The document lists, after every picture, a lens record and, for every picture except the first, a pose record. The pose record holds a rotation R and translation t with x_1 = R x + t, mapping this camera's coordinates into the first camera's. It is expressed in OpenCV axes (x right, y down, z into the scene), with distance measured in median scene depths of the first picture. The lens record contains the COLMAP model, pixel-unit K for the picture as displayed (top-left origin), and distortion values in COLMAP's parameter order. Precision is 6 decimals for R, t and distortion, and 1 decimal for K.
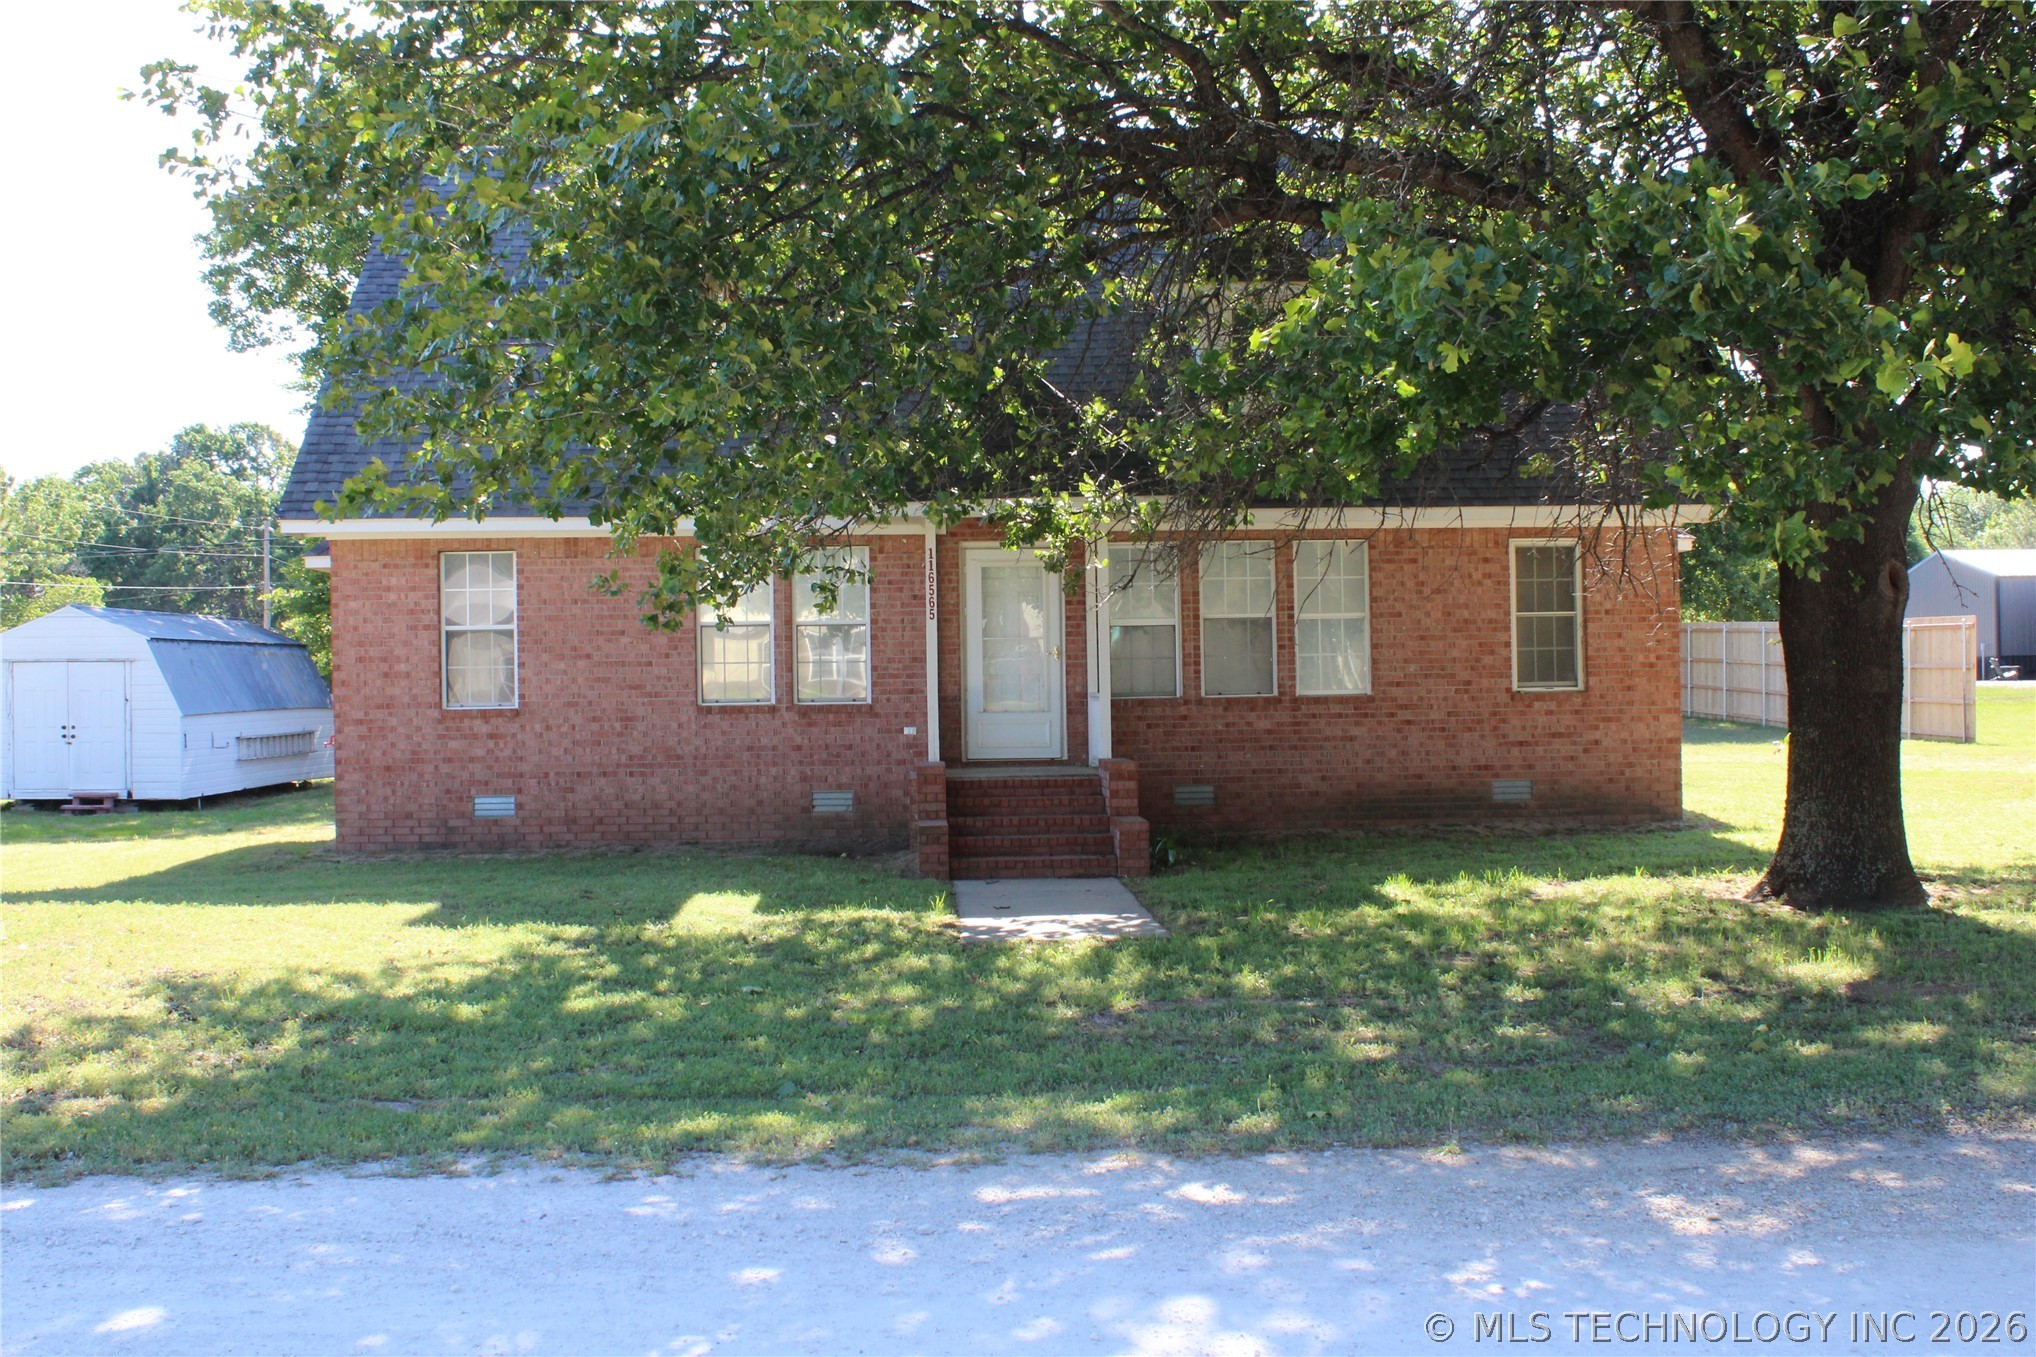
lens RADIAL K [[2059.1, 0, 1009.2], [0, 2059.1, 681.3], [0, 0, 1]] dist [-0.137176, 0.167004]
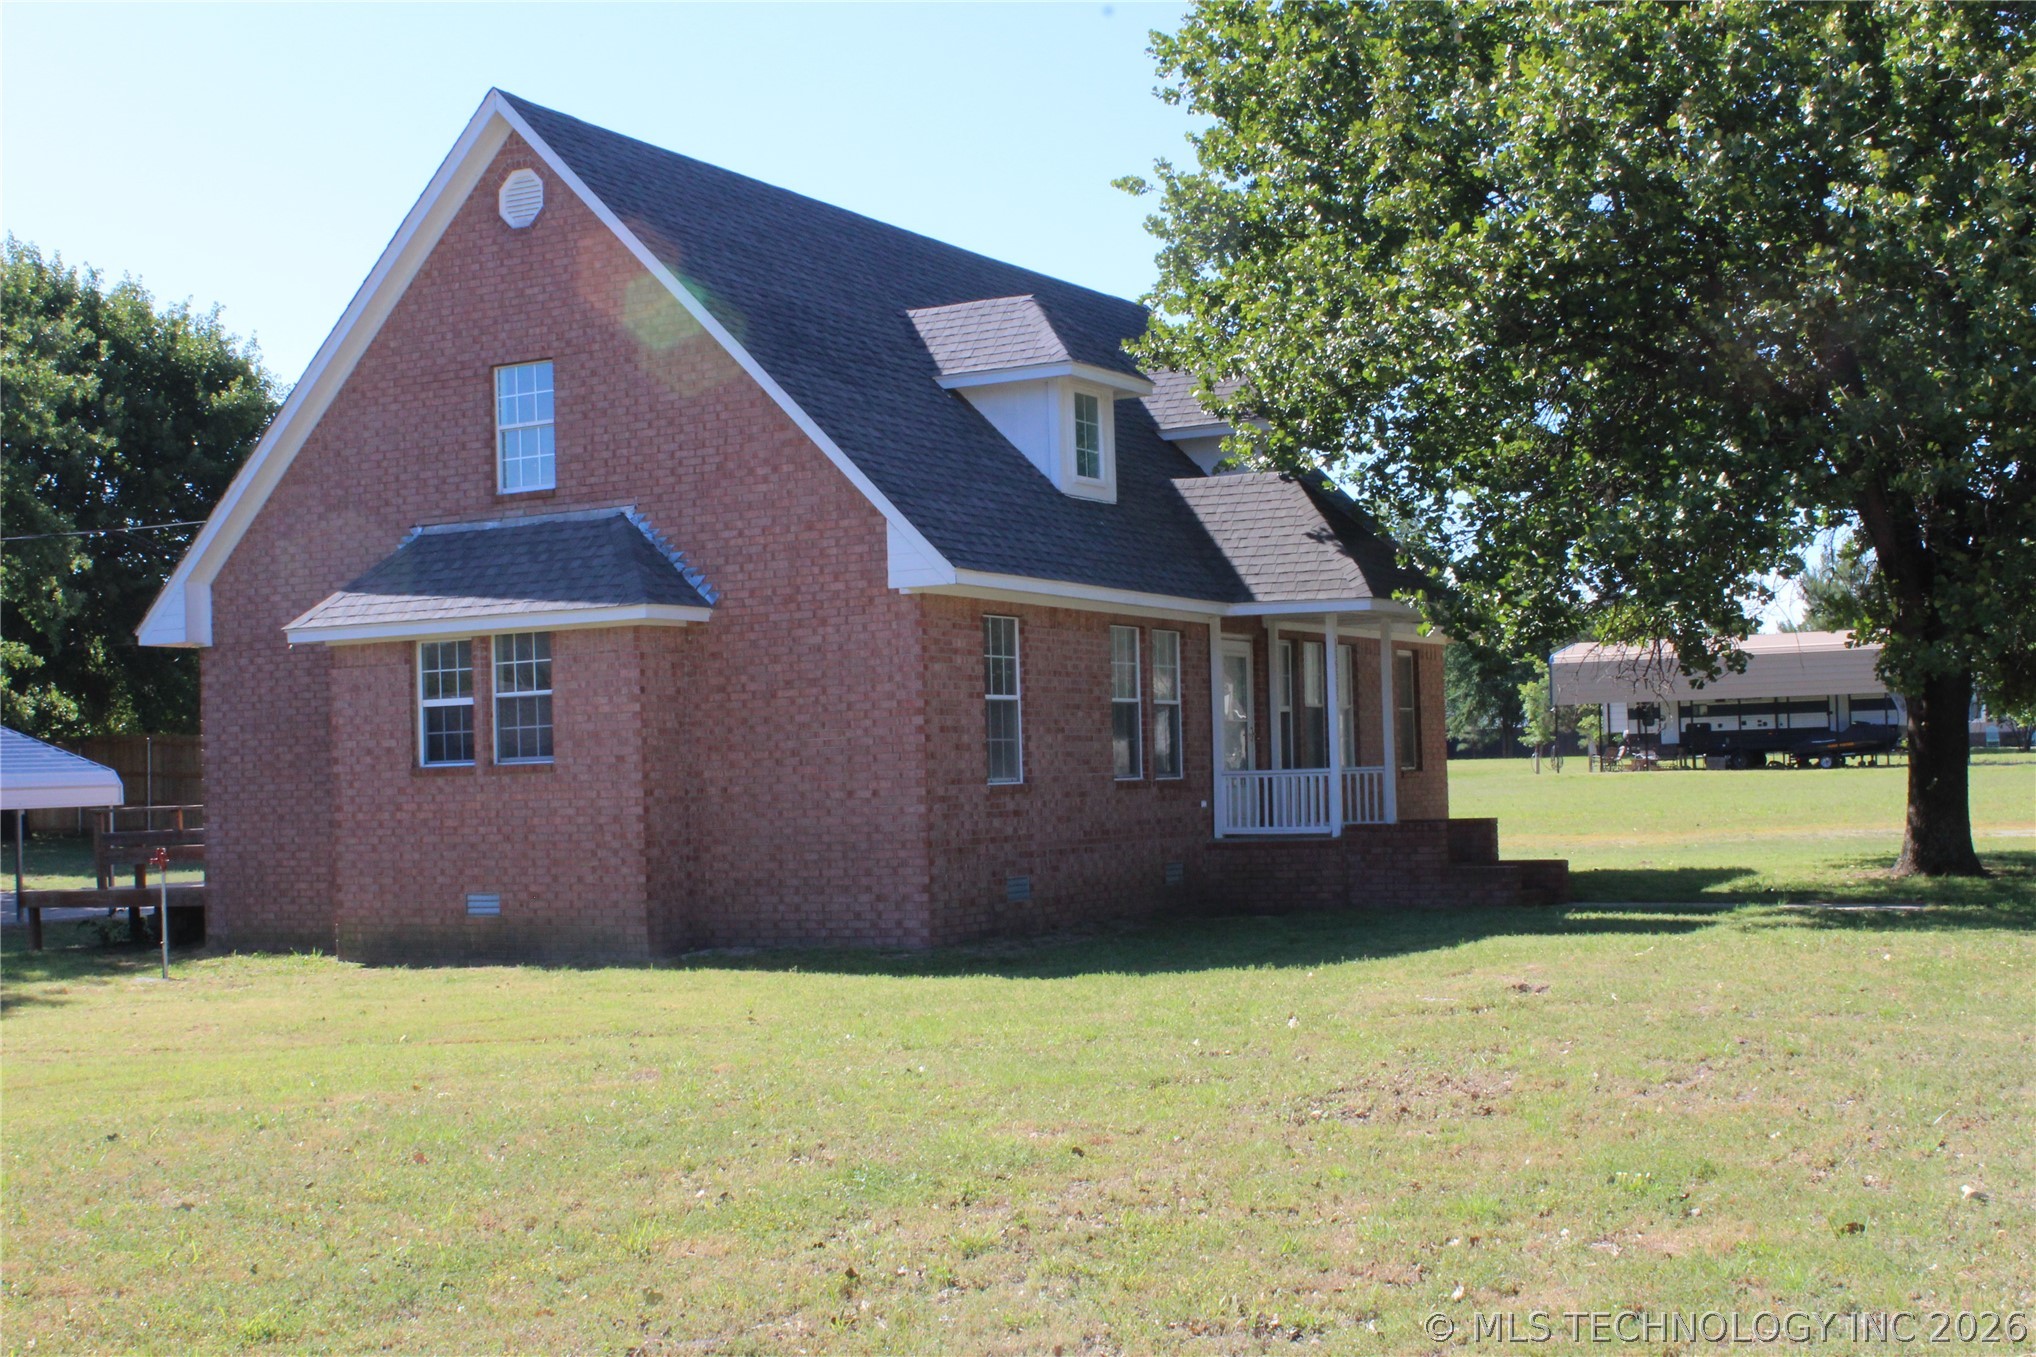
lens RADIAL K [[2588.8, 0, 1018.0], [0, 2588.8, 678.5], [0, 0, 1]] dist [-0.099495, 0.162372]
pose [[0.510762, 0.033860, 0.859055, -1.266866], [0.020676, 0.998451, -0.051648, 0.026293], [-0.859473, 0.044142, 0.509271, 0.389440]]
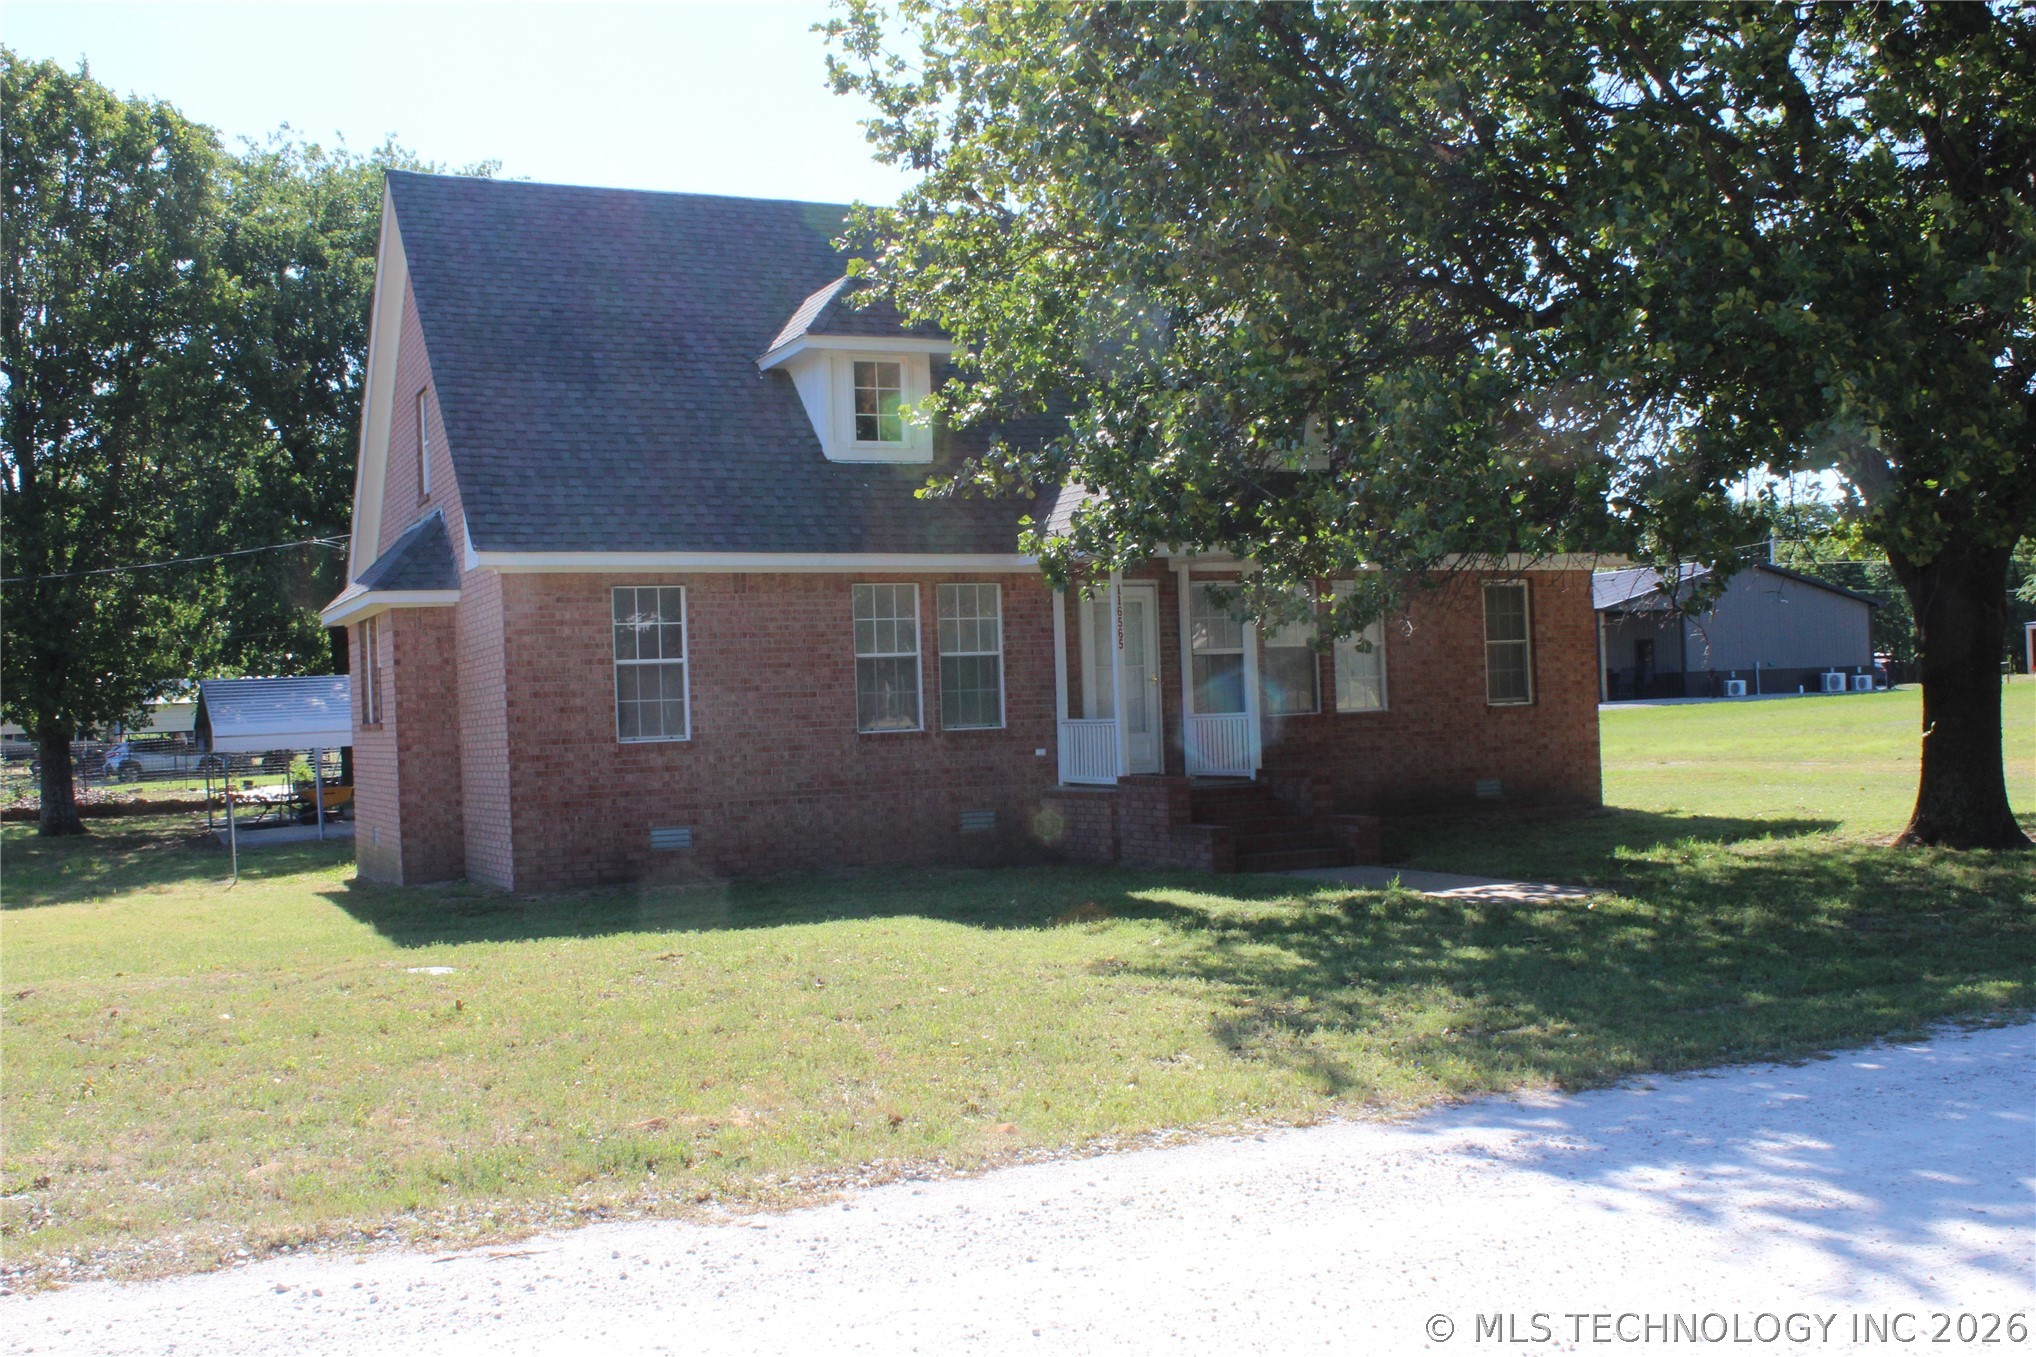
lens RADIAL K [[2059.1, 0, 1009.2], [0, 2059.1, 681.3], [0, 0, 1]] dist [-0.137176, 0.167004]
pose [[0.919657, -0.013681, 0.392484, -0.492506], [0.023337, 0.999531, -0.019840, 0.007750], [-0.392028, 0.027405, 0.919545, -0.000612]]
